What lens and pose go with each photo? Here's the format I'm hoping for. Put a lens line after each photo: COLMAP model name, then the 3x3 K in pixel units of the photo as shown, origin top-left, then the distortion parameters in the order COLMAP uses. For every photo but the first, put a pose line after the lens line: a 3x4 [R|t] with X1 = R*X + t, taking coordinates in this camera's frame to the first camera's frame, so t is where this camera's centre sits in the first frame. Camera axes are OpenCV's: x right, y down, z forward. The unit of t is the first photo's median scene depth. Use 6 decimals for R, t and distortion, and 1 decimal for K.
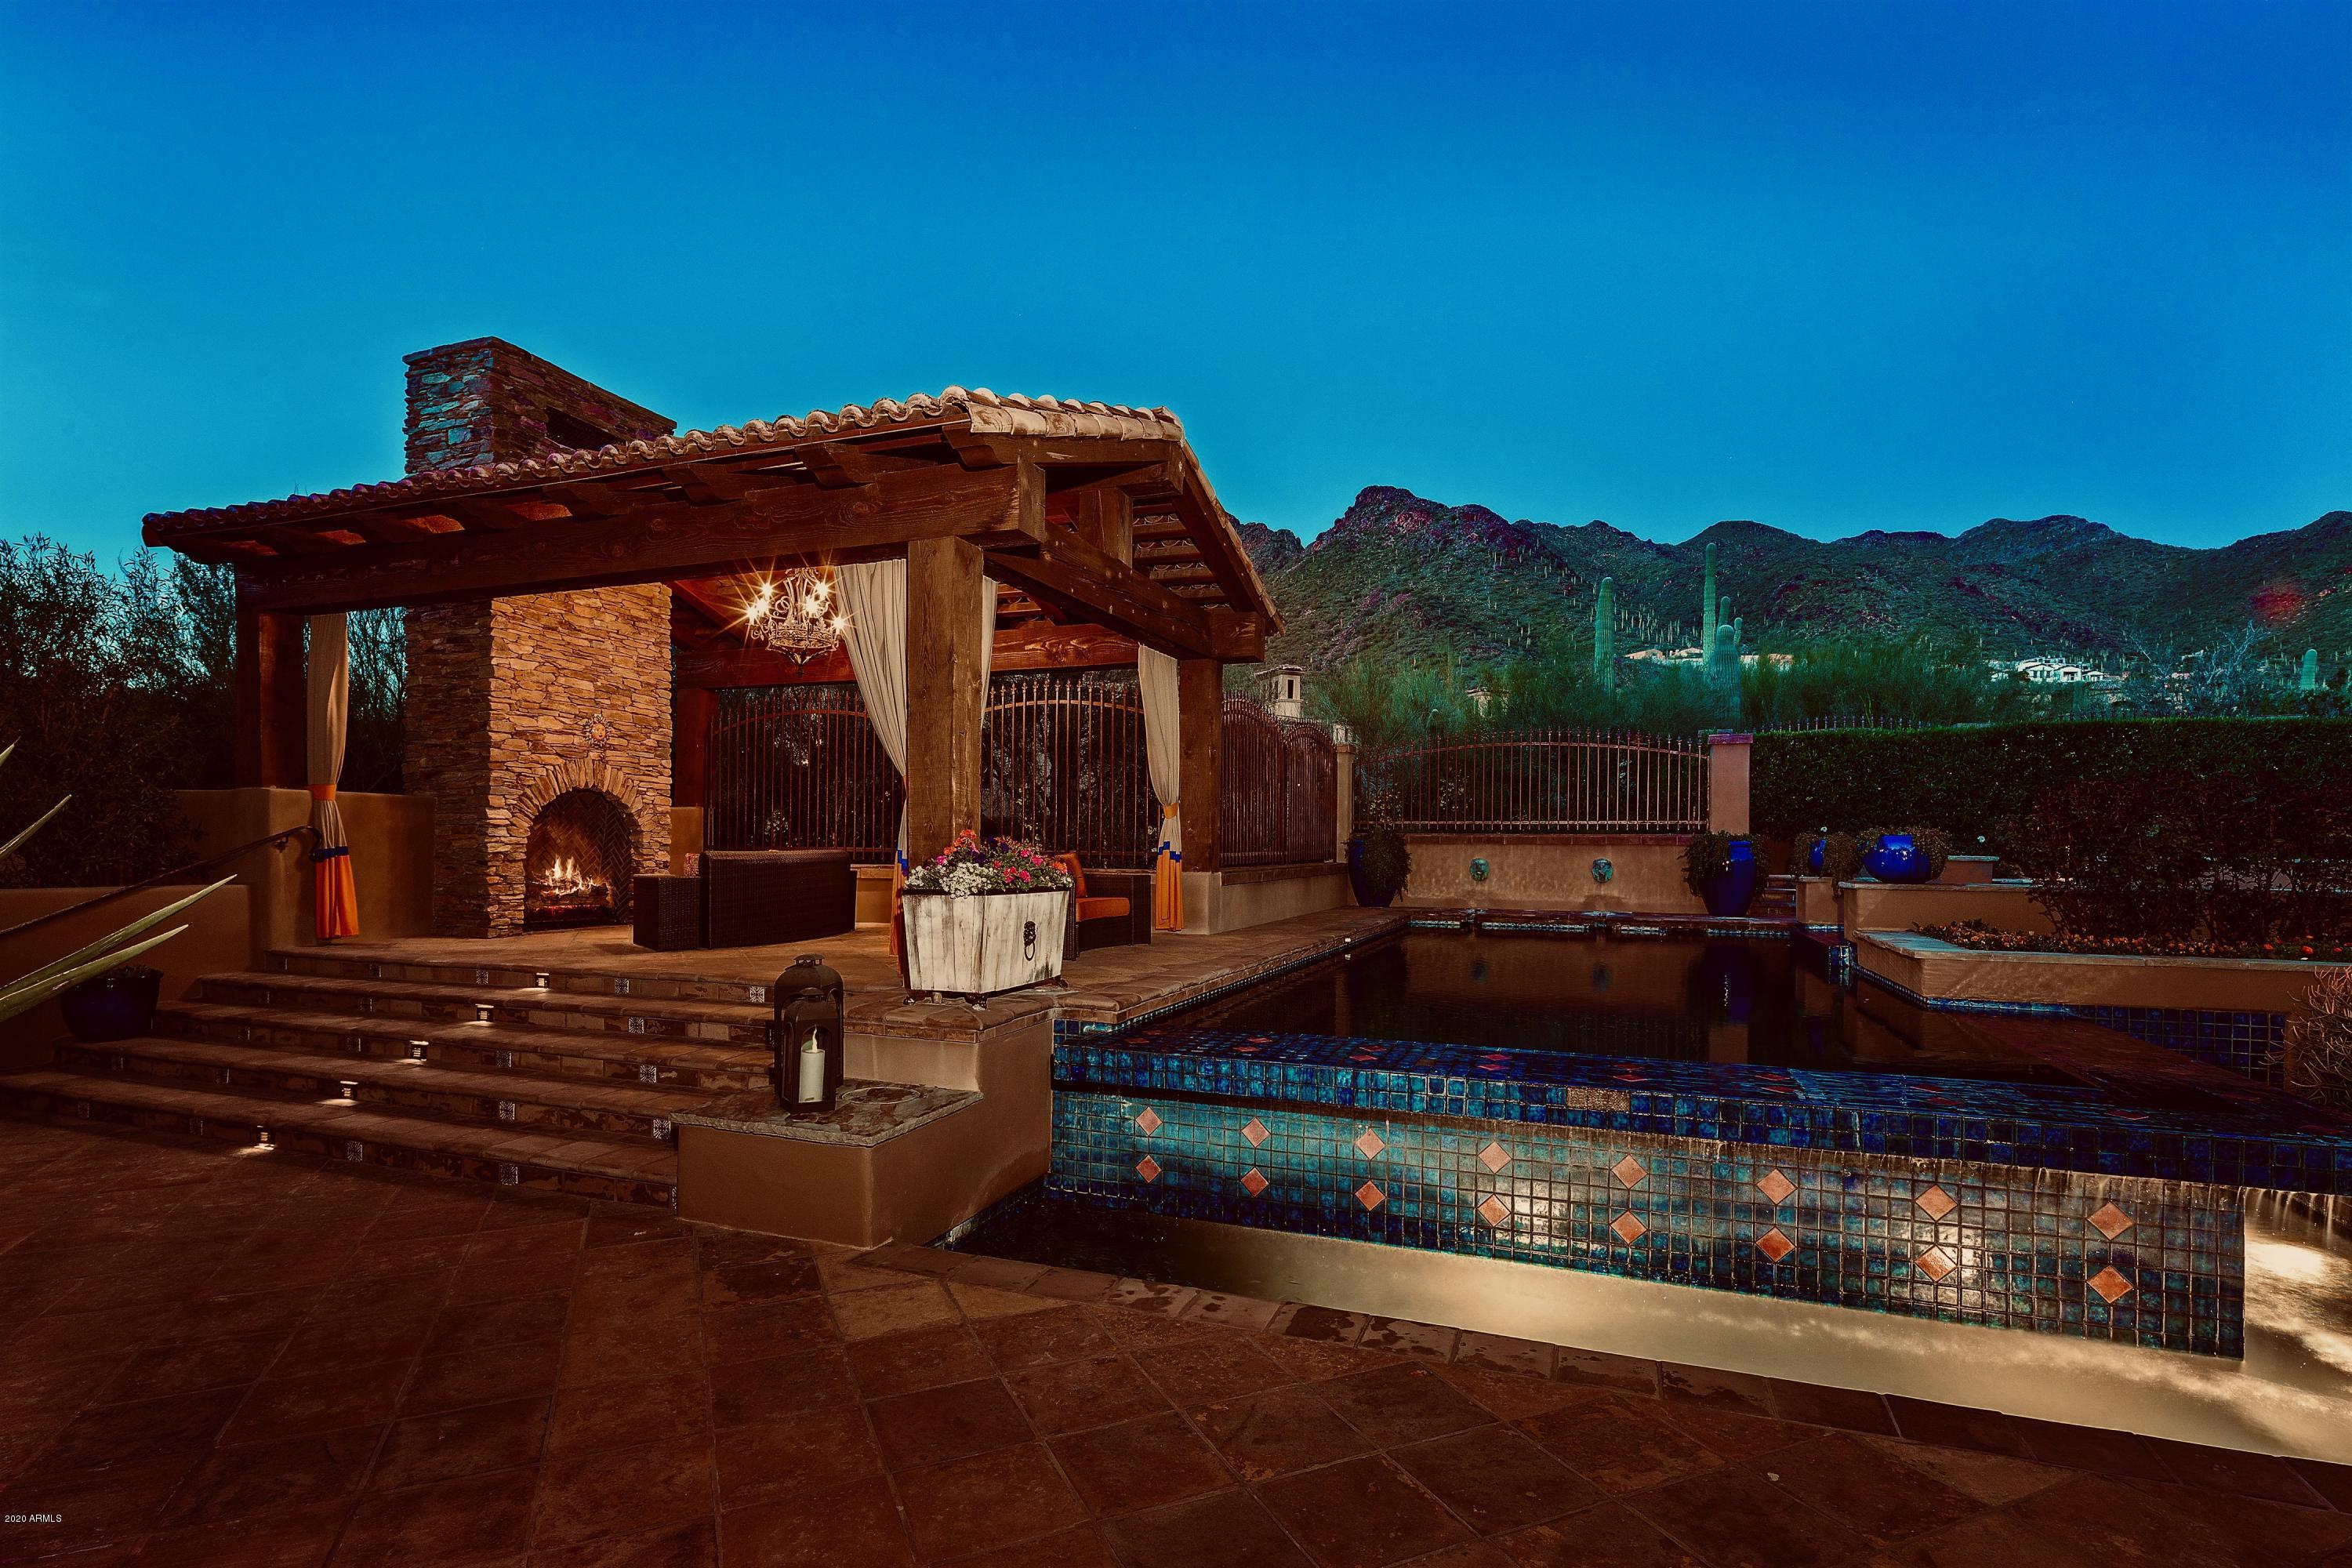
lens RADIAL K [[1136.5, 0, 1164.6], [0, 1136.5, 863.0], [0, 0, 1]] dist [0.001890, -0.001371]
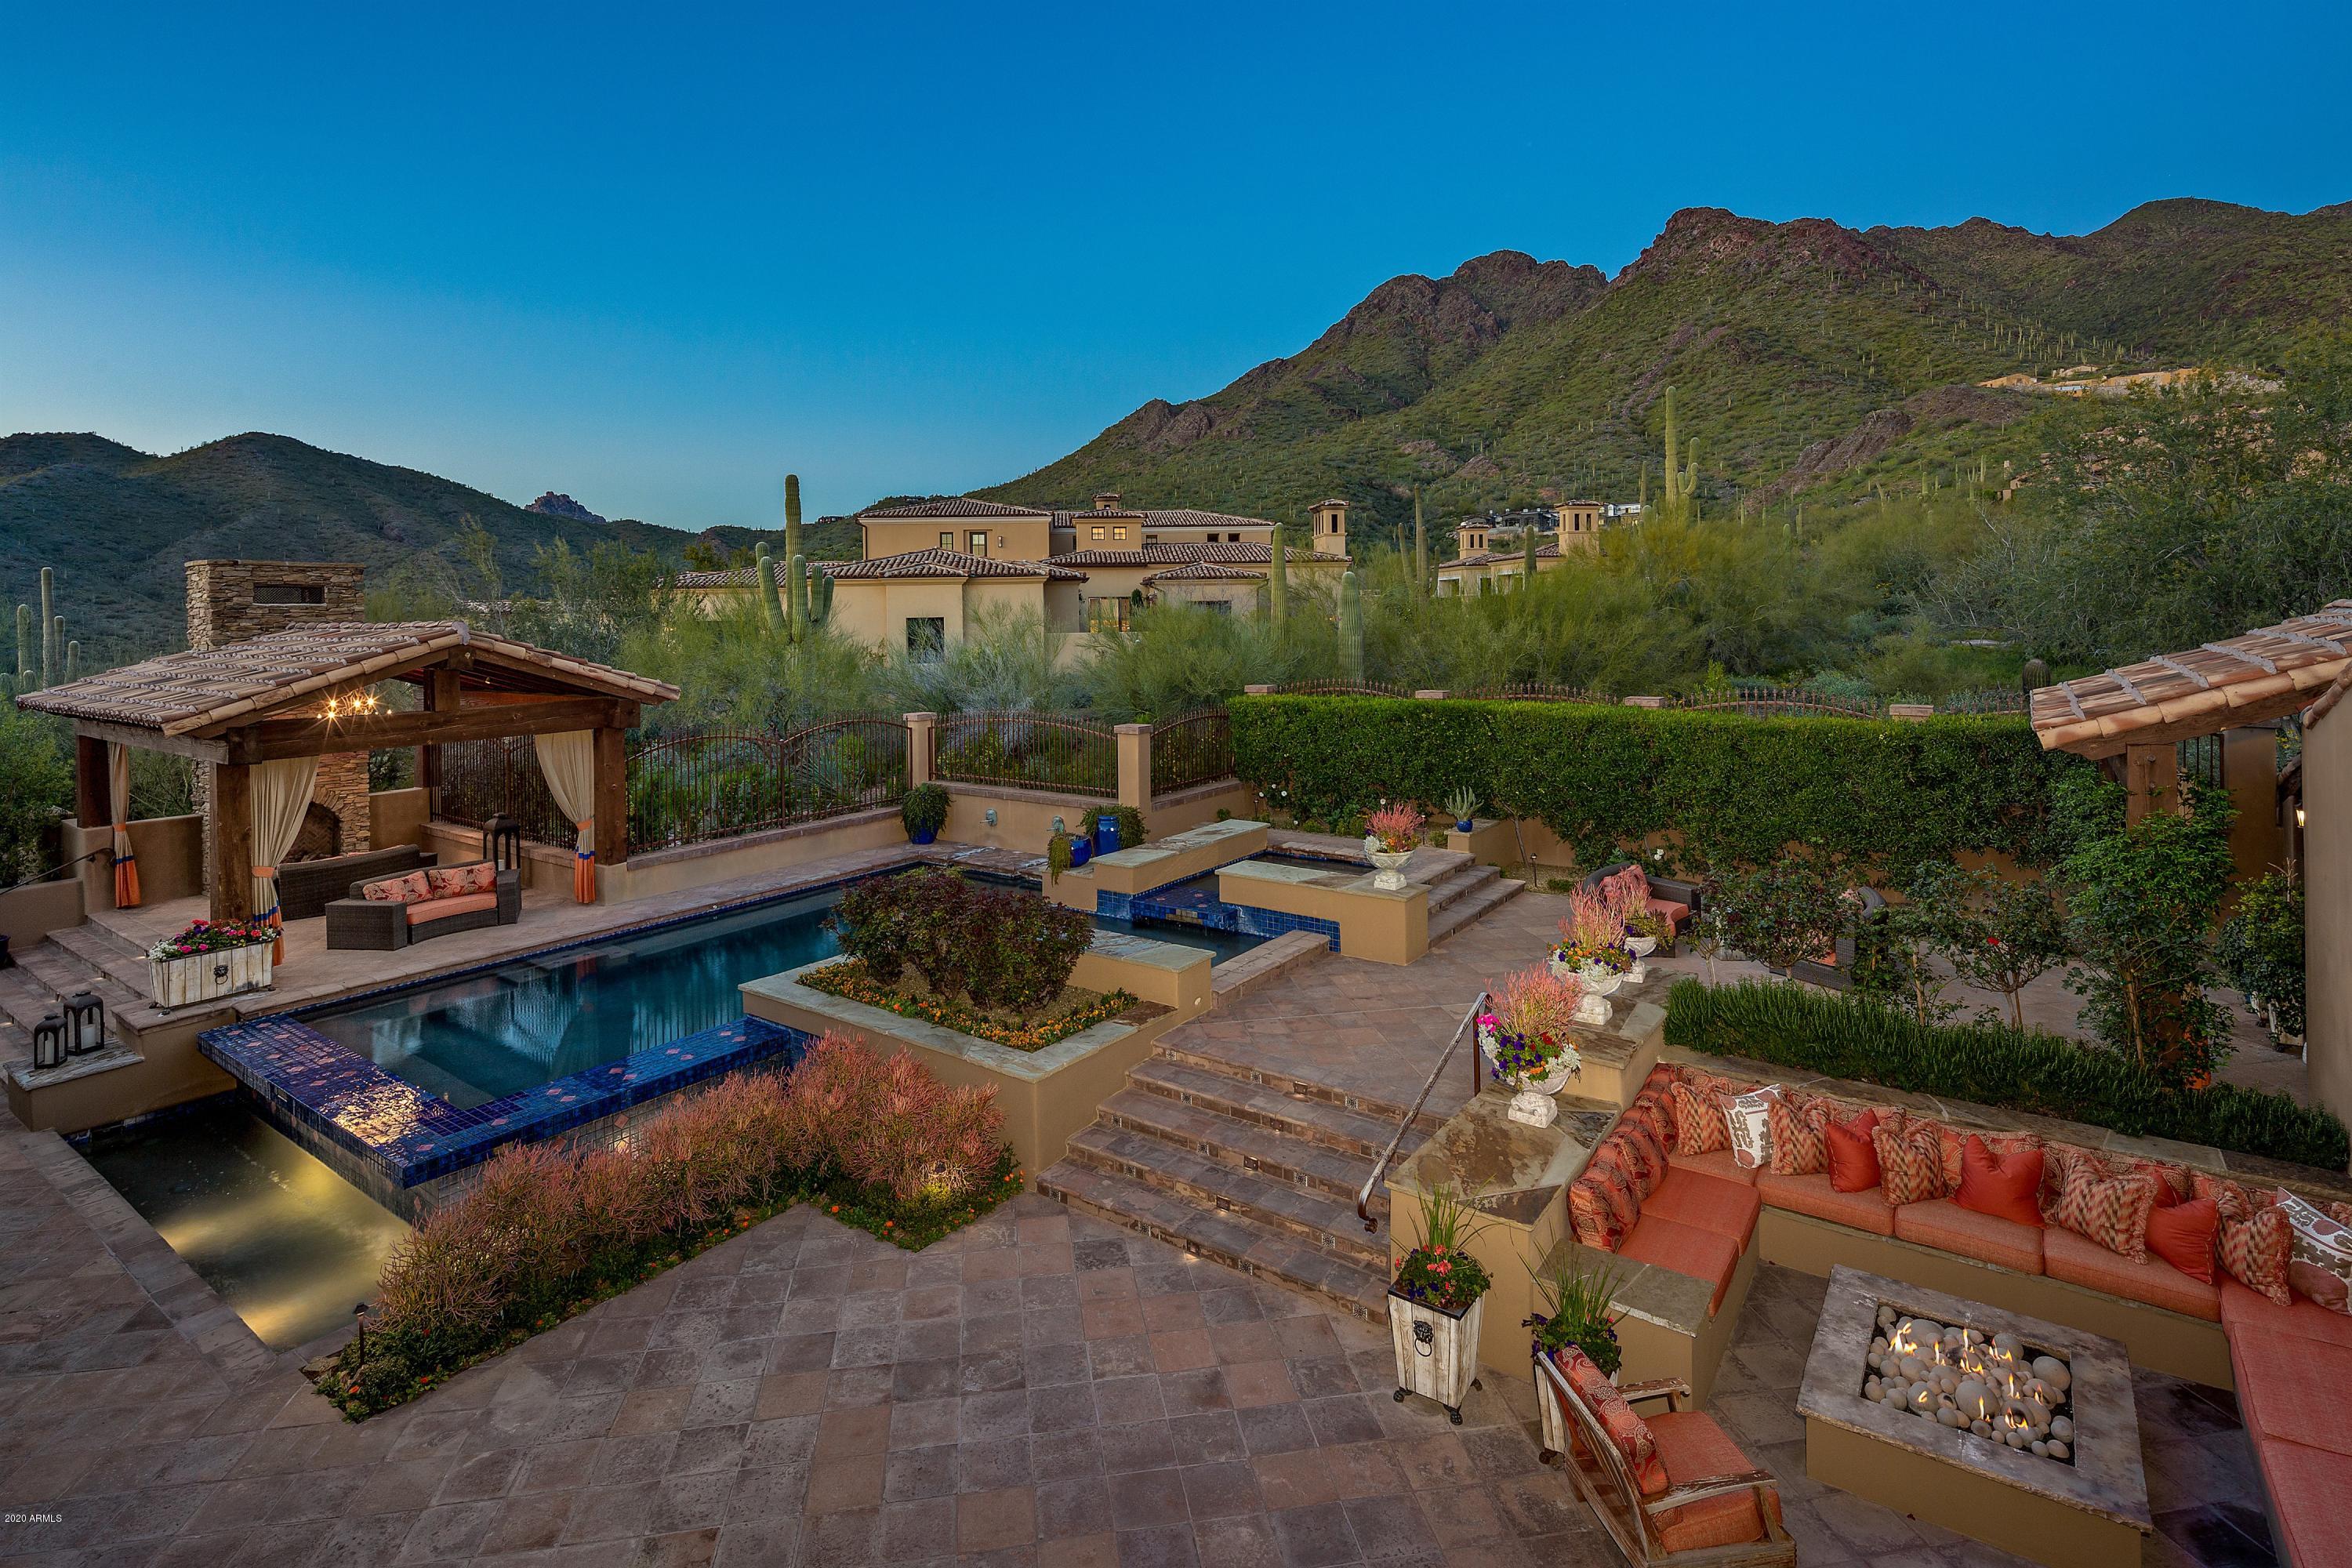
lens RADIAL K [[1163.8, 0, 1164.8], [0, 1163.8, 630.3], [0, 0, 1]] dist [0.000253, -0.001660]
pose [[0.967445, -0.020075, -0.252284, 1.186554], [0.020157, 0.999794, -0.002262, -0.294575], [0.252277, -0.002897, 0.967651, -0.337238]]
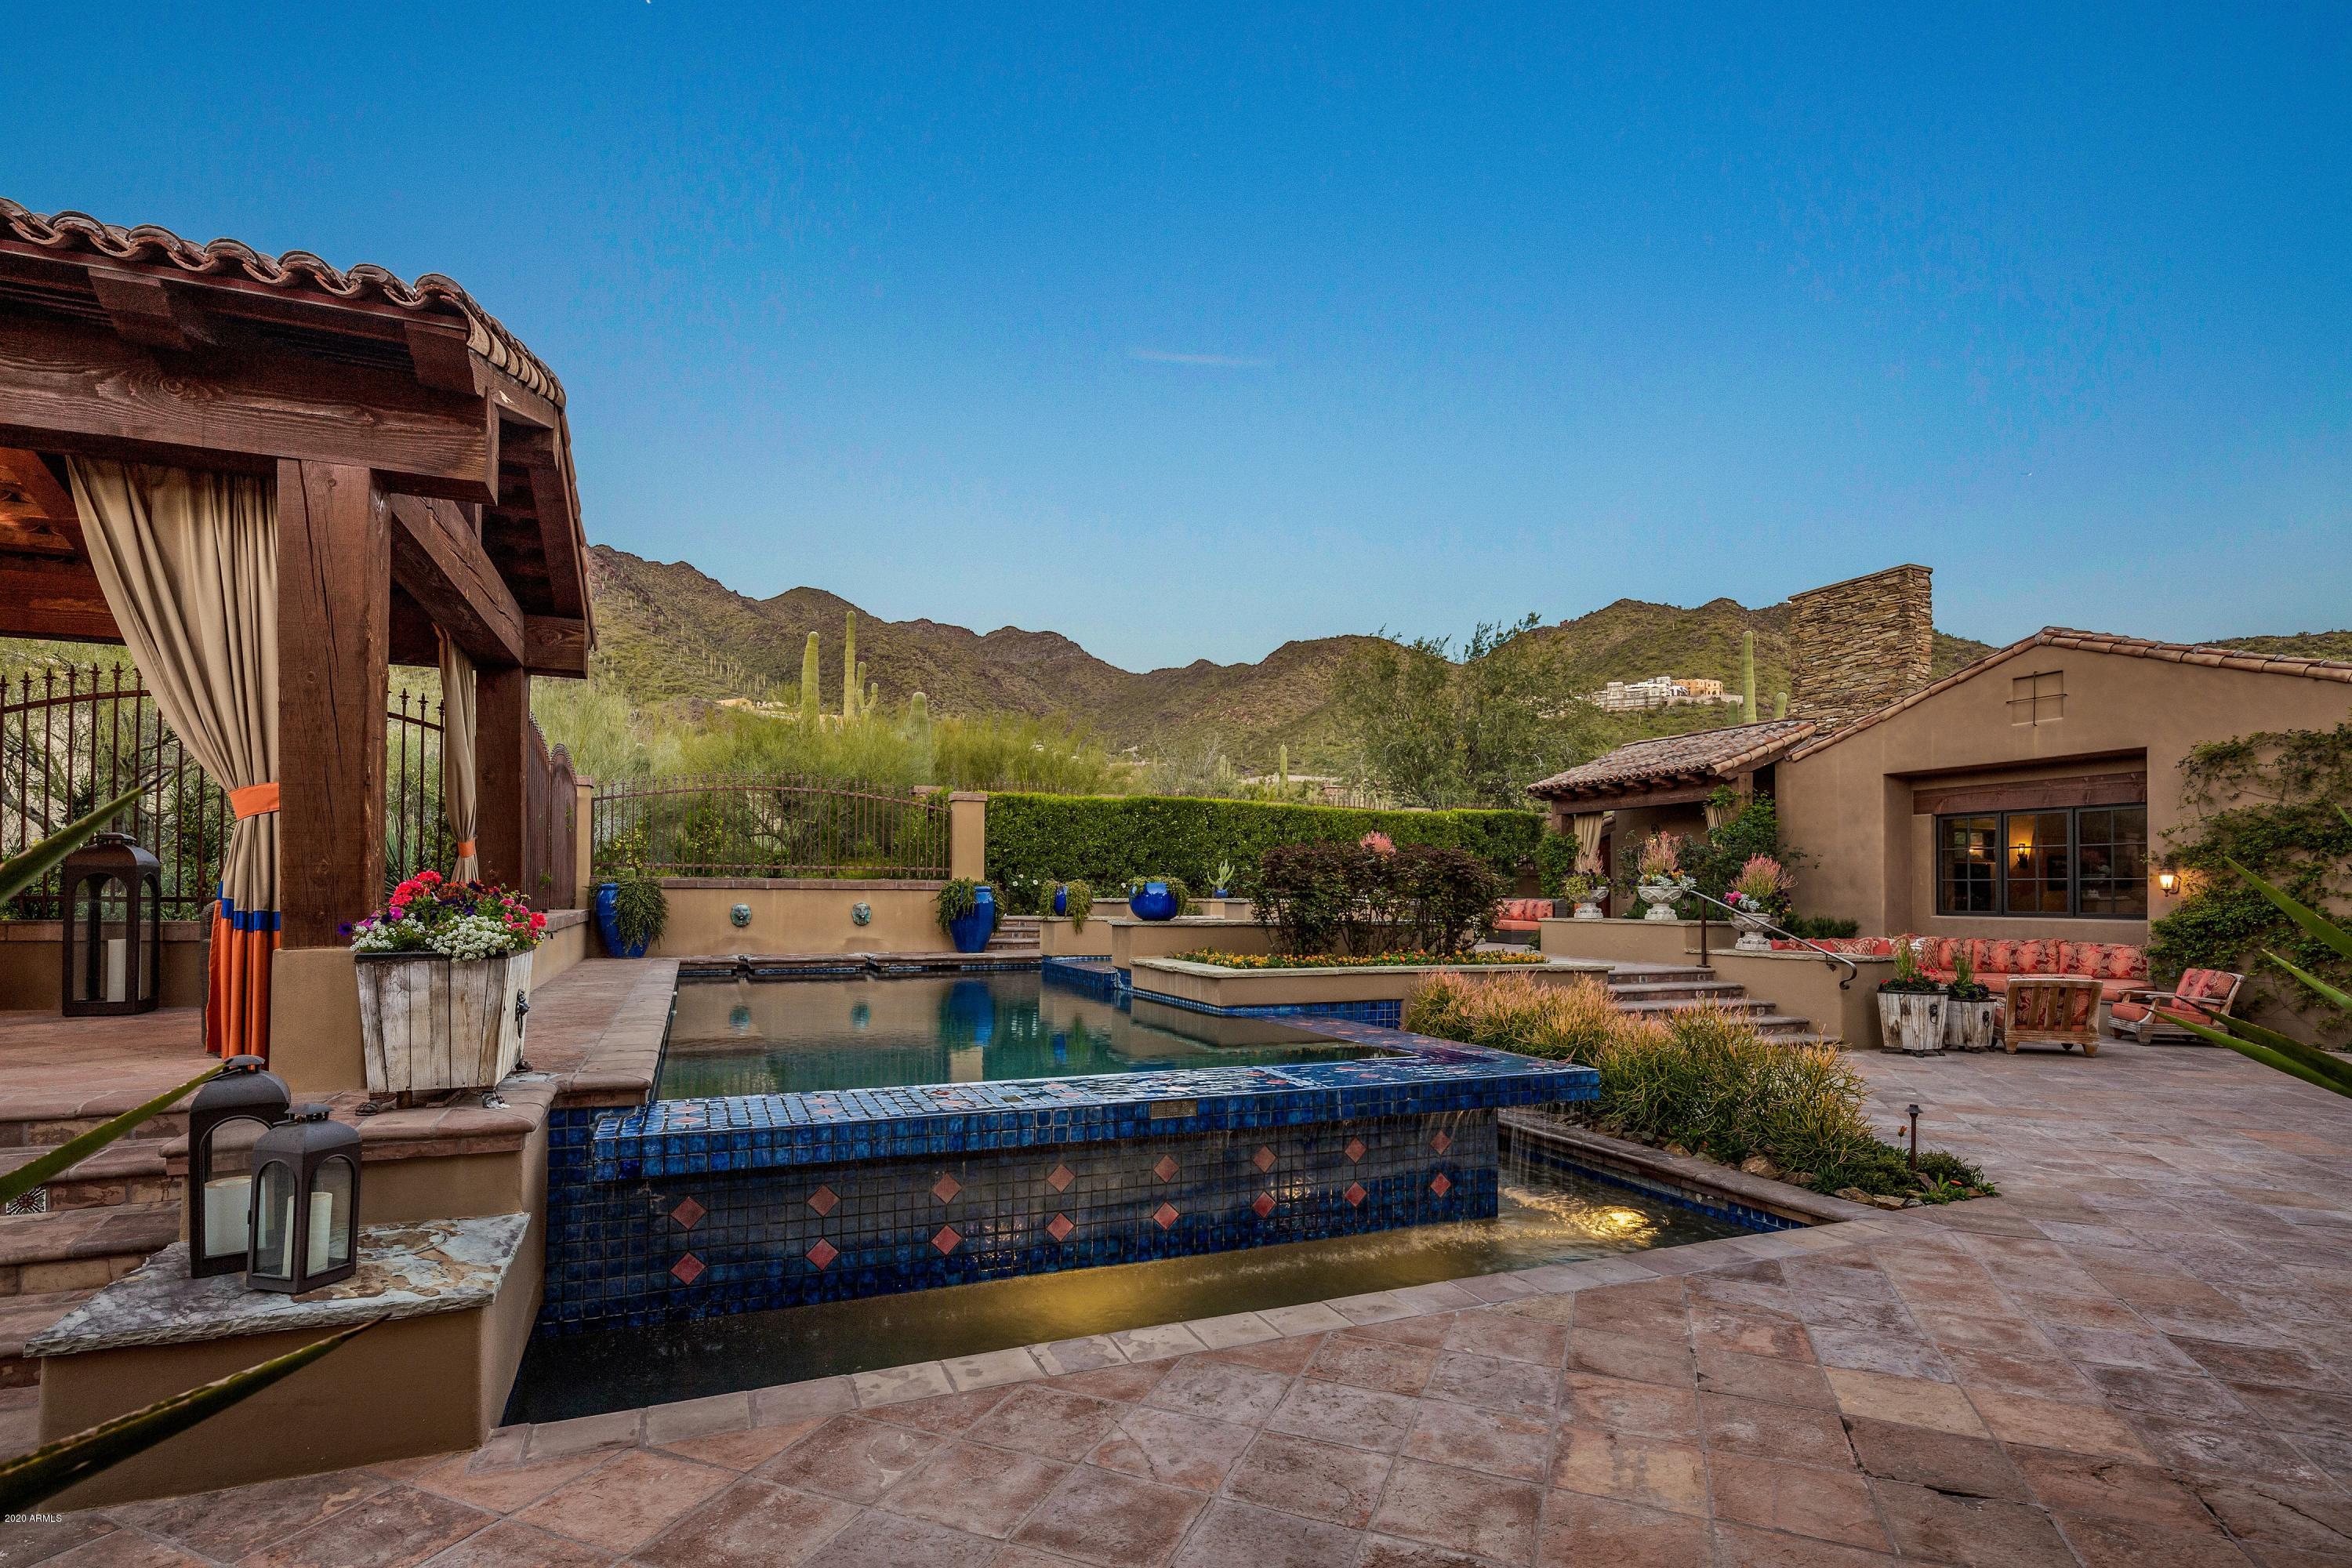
lens RADIAL K [[1125.4, 0, 1169.2], [0, 1125.4, 891.2], [0, 0, 1]] dist [0.000953, -0.000293]
pose [[0.717265, 0.000321, 0.696801, -0.198079], [0.008798, 0.999916, -0.009518, -0.002901], [-0.696745, 0.012957, 0.717202, 0.075463]]
